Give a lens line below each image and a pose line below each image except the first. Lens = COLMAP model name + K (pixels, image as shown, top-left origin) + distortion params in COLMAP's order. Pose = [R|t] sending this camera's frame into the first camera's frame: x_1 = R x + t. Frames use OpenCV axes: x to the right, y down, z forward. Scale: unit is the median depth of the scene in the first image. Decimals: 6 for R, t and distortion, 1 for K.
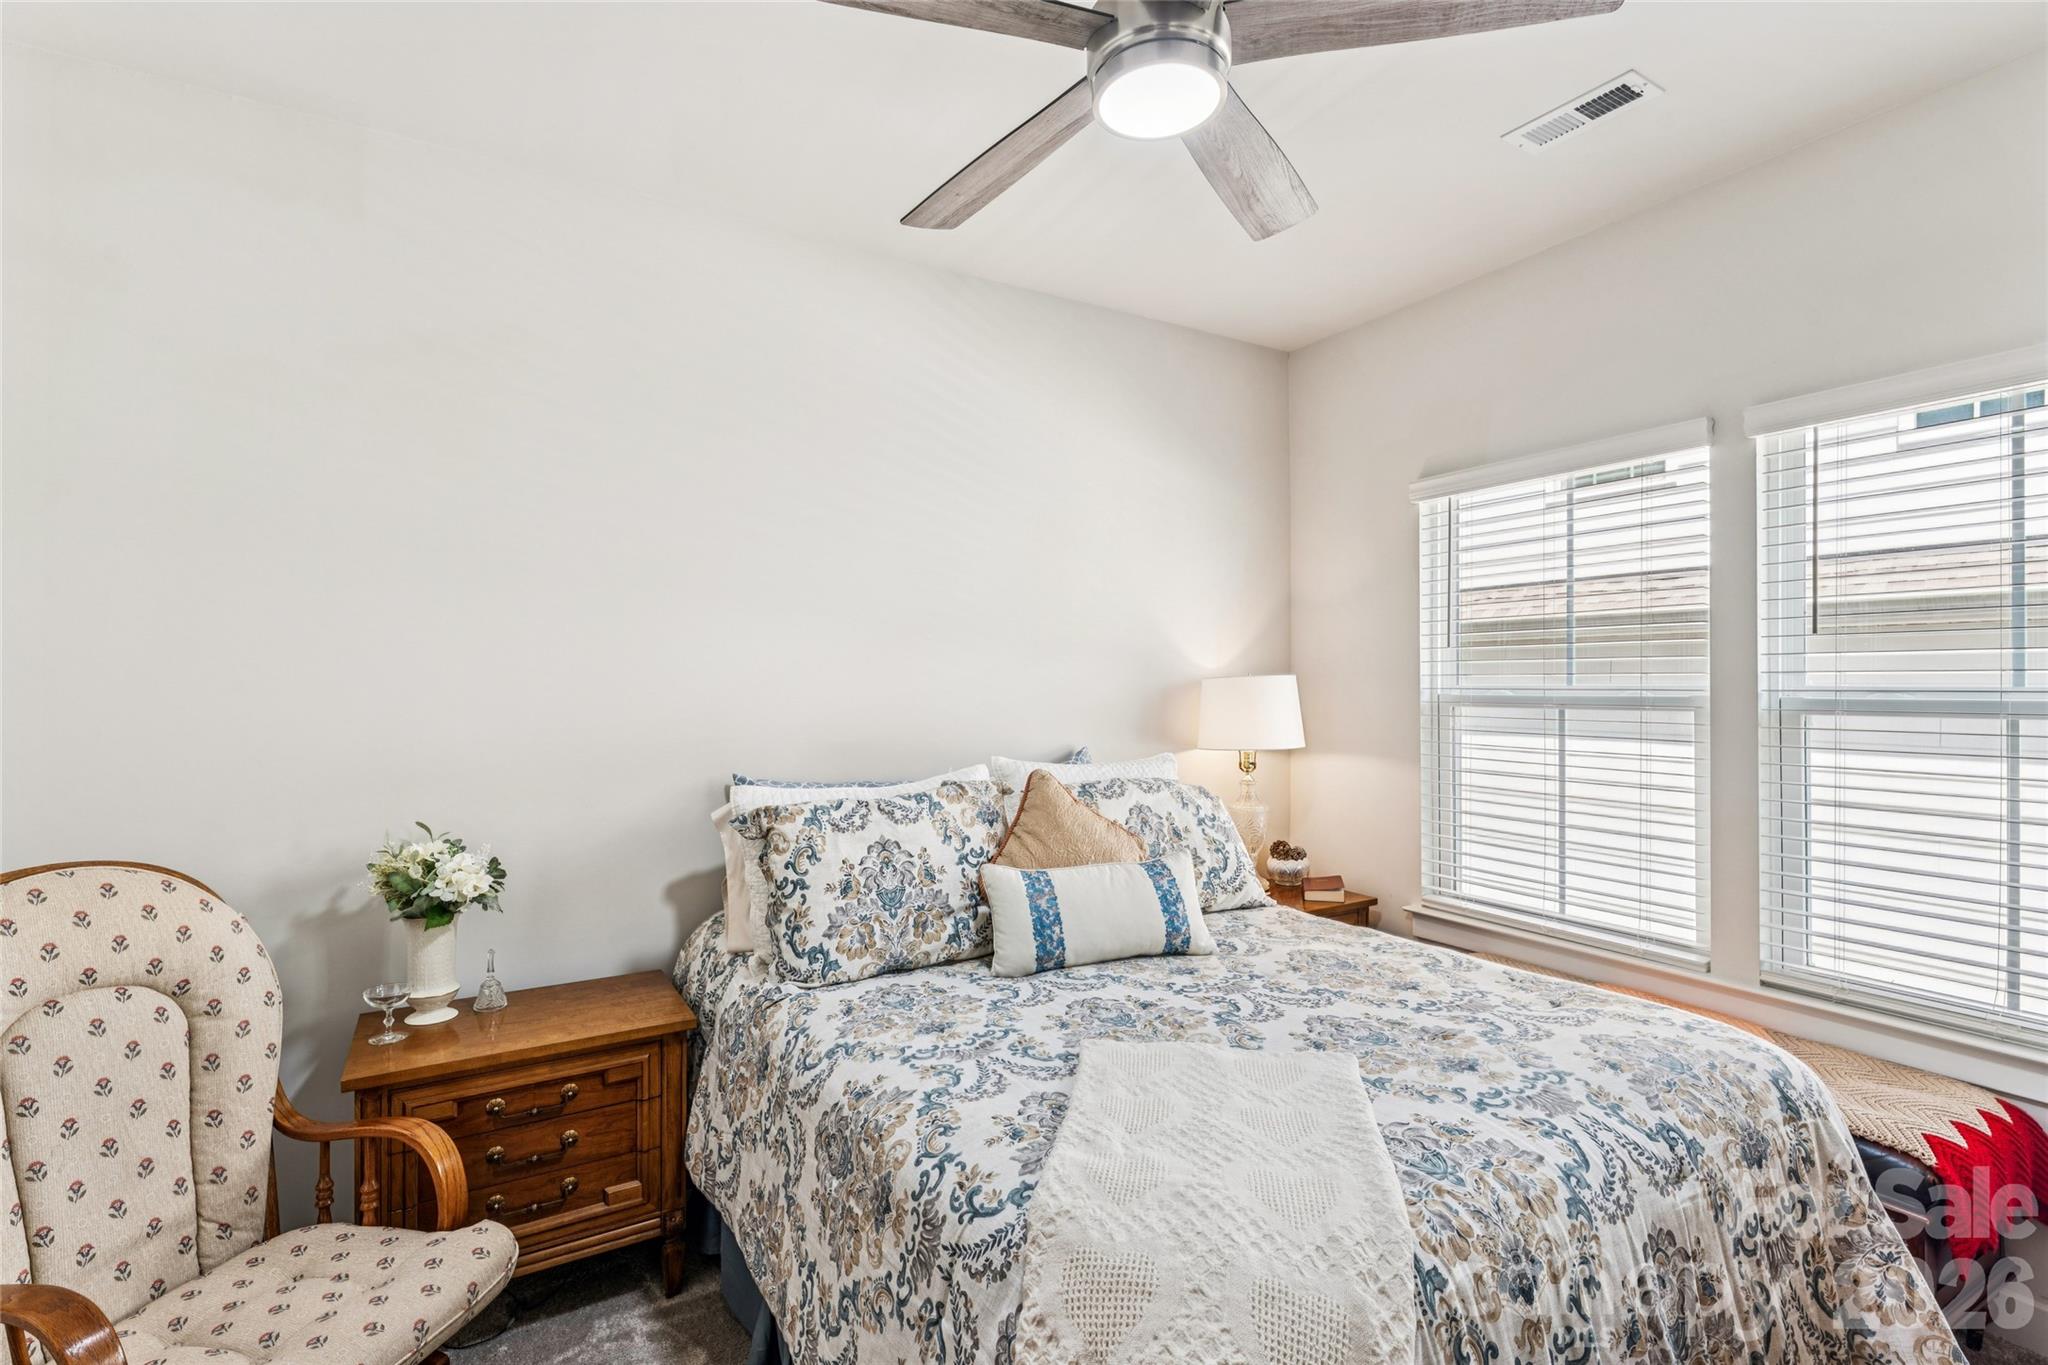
lens RADIAL K [[924.0, 0, 1012.5], [0, 924.0, 685.6], [0, 0, 1]] dist [0.001909, 0.000130]
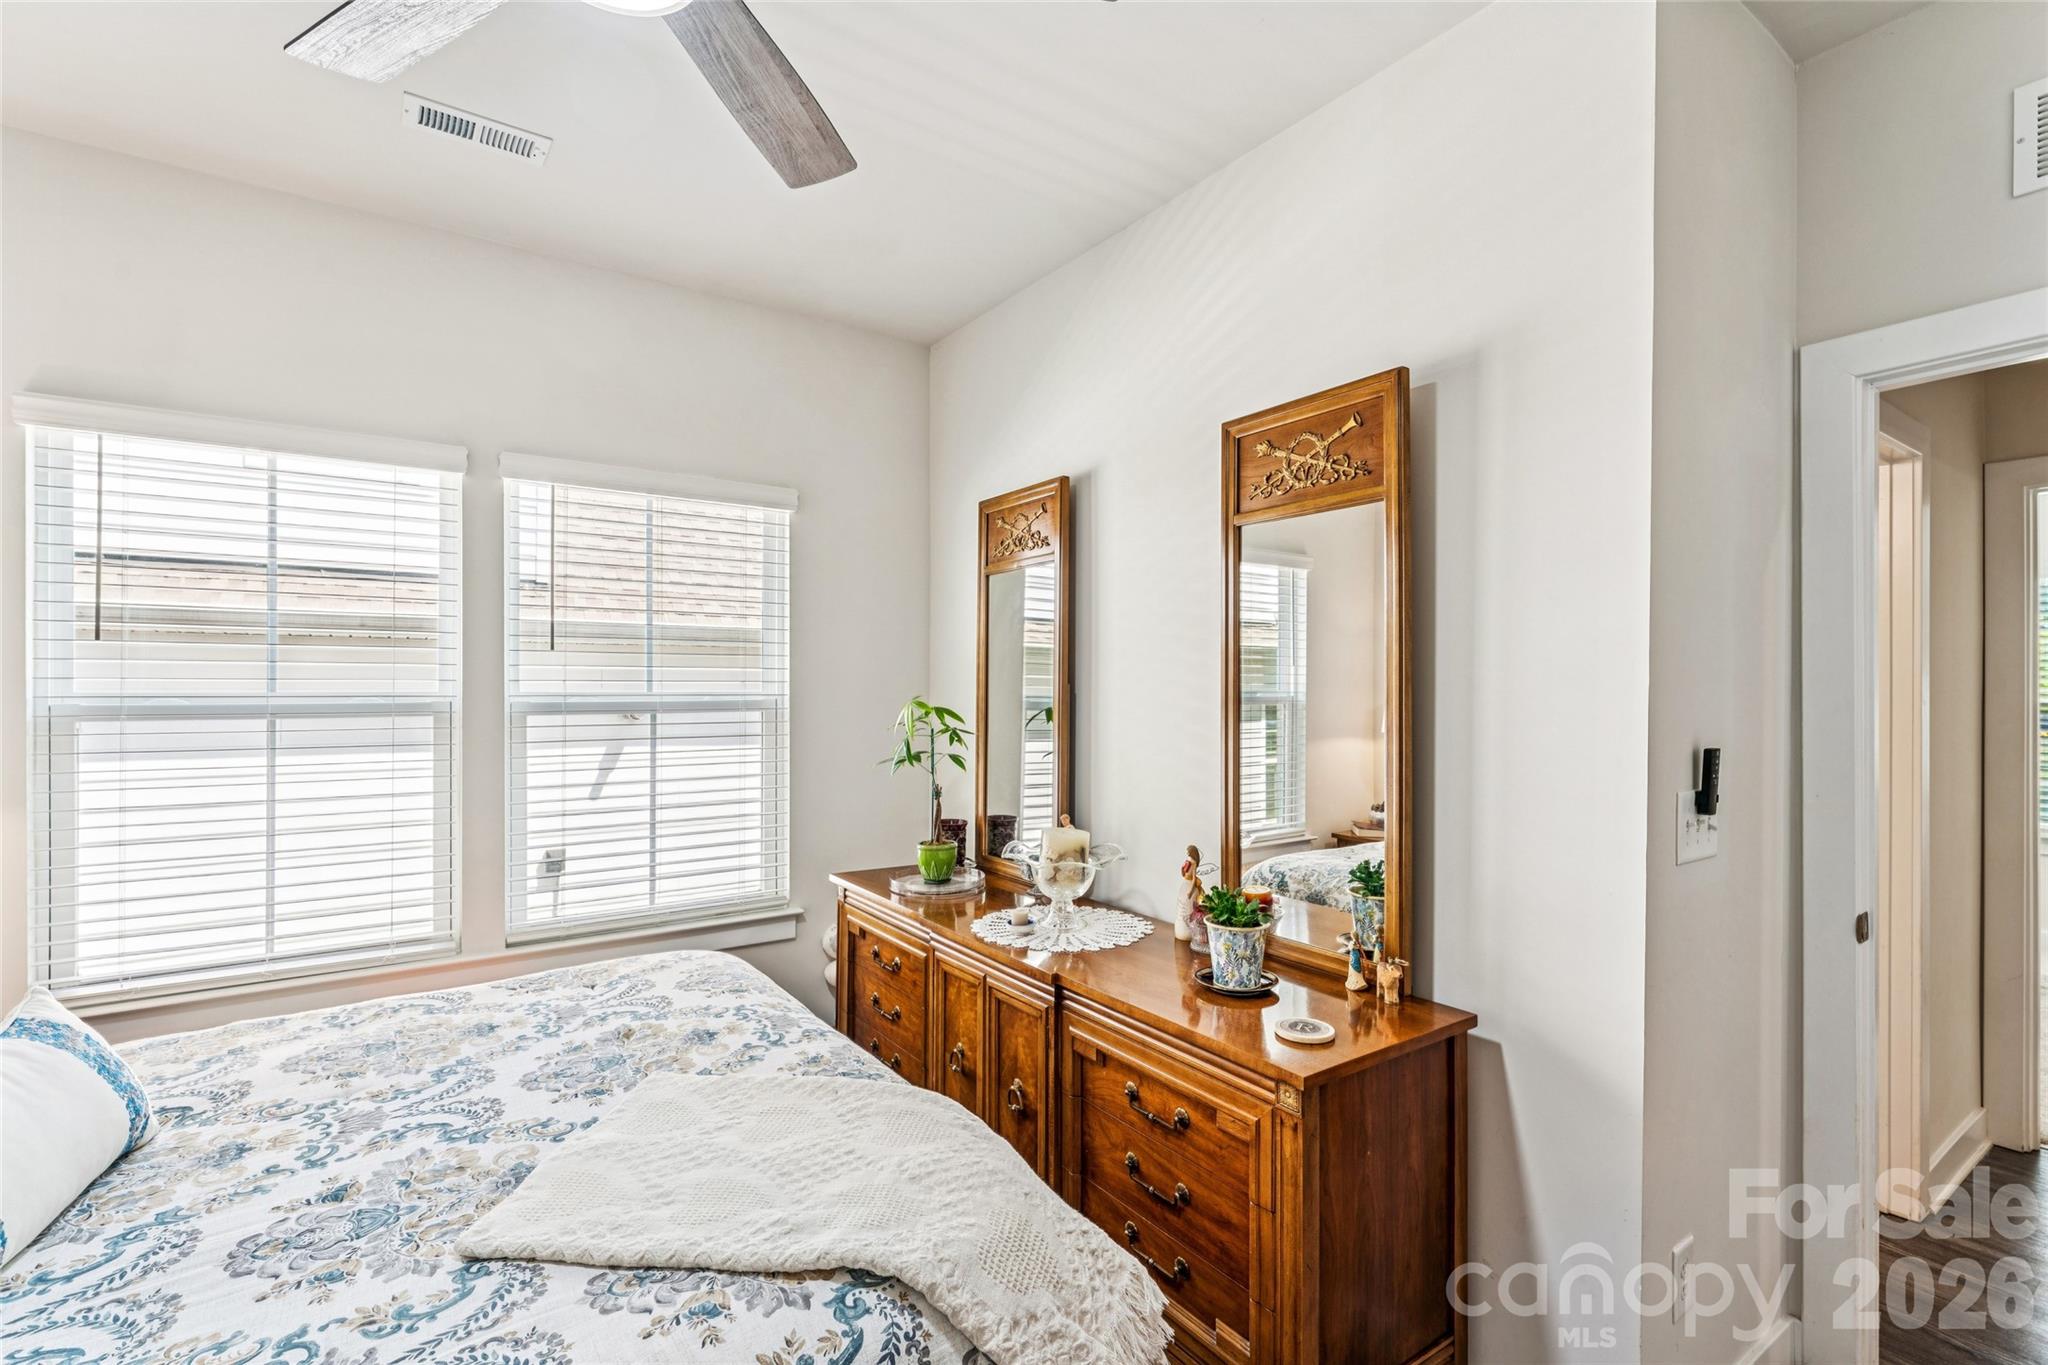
lens RADIAL K [[924.0, 0, 1012.5], [0, 924.0, 685.6], [0, 0, 1]] dist [0.001909, 0.000130]
pose [[-0.066826, 0.004109, 0.997756, -0.507737], [0.001974, 0.999990, -0.003986, -0.002748], [-0.997763, 0.001703, -0.066834, 0.554285]]
